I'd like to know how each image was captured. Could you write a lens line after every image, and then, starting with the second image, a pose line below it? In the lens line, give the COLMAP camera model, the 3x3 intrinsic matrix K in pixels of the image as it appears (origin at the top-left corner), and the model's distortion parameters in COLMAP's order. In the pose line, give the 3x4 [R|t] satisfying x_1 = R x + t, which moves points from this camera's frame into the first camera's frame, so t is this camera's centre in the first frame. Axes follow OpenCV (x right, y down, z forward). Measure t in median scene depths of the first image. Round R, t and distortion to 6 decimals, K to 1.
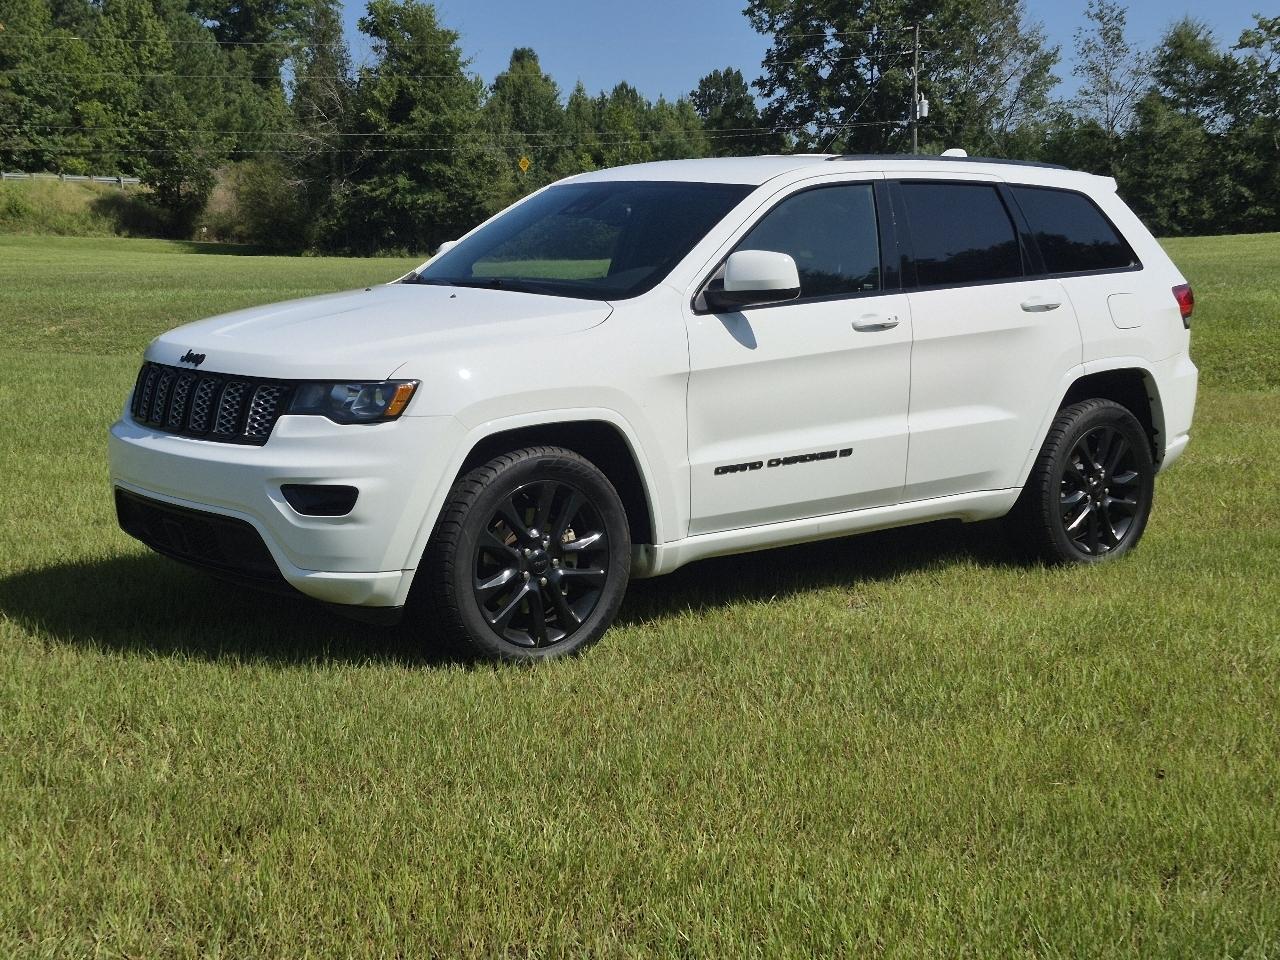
lens RADIAL K [[1820.0, 0, 640.0], [0, 1820.0, 480.0], [0, 0, 1]] dist [0.061937, -0.029666]
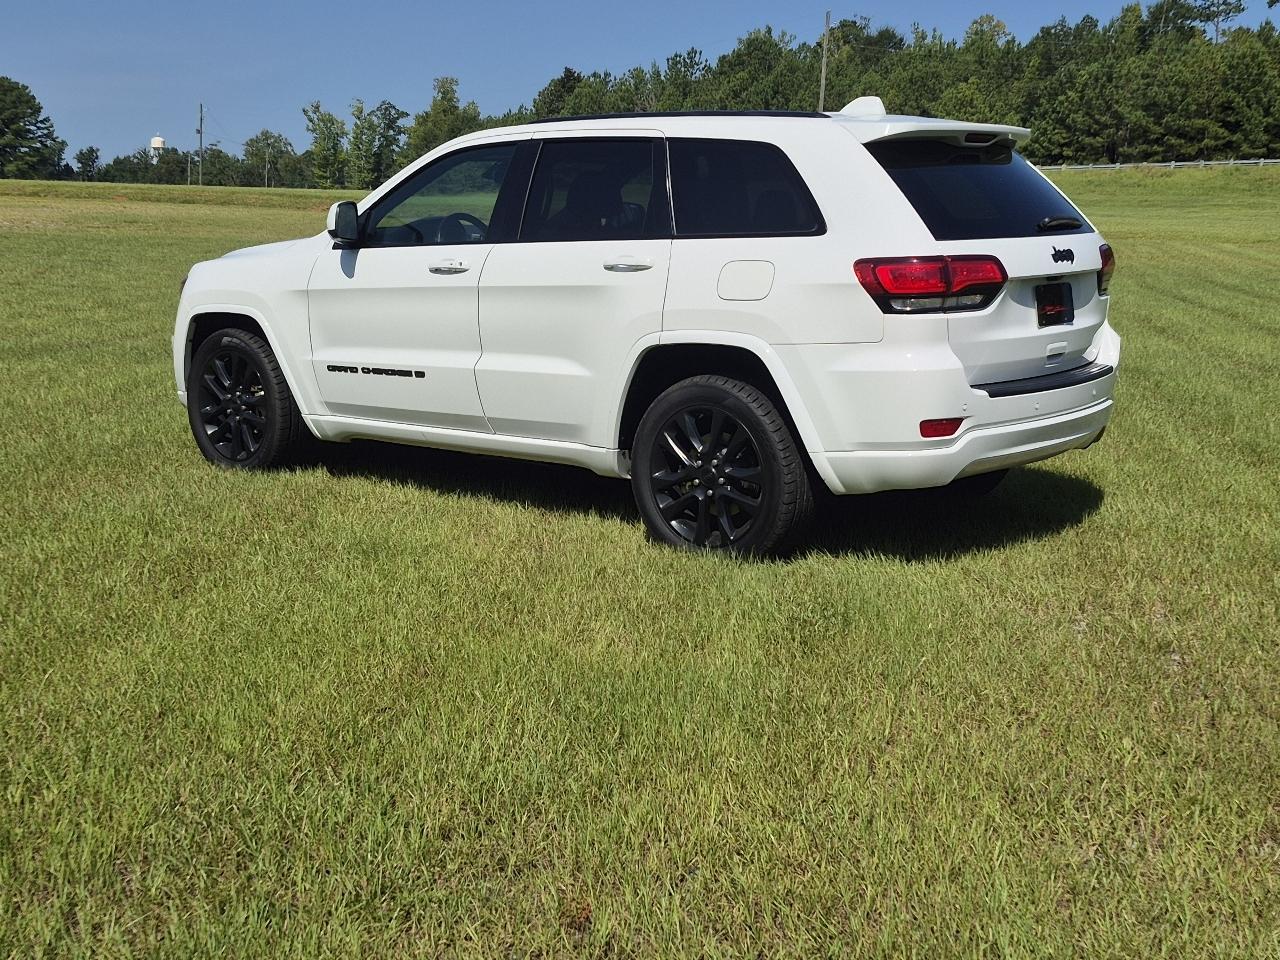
lens RADIAL K [[1537.8, 0, 640.0], [0, 1537.8, 480.0], [0, 0, 1]] dist [0.145482, -0.255916]
pose [[0.198015, 0.169968, -0.965350, 1.024463], [-0.140457, 0.979608, 0.143668, -0.102311], [0.970083, 0.107141, 0.217850, 0.839885]]
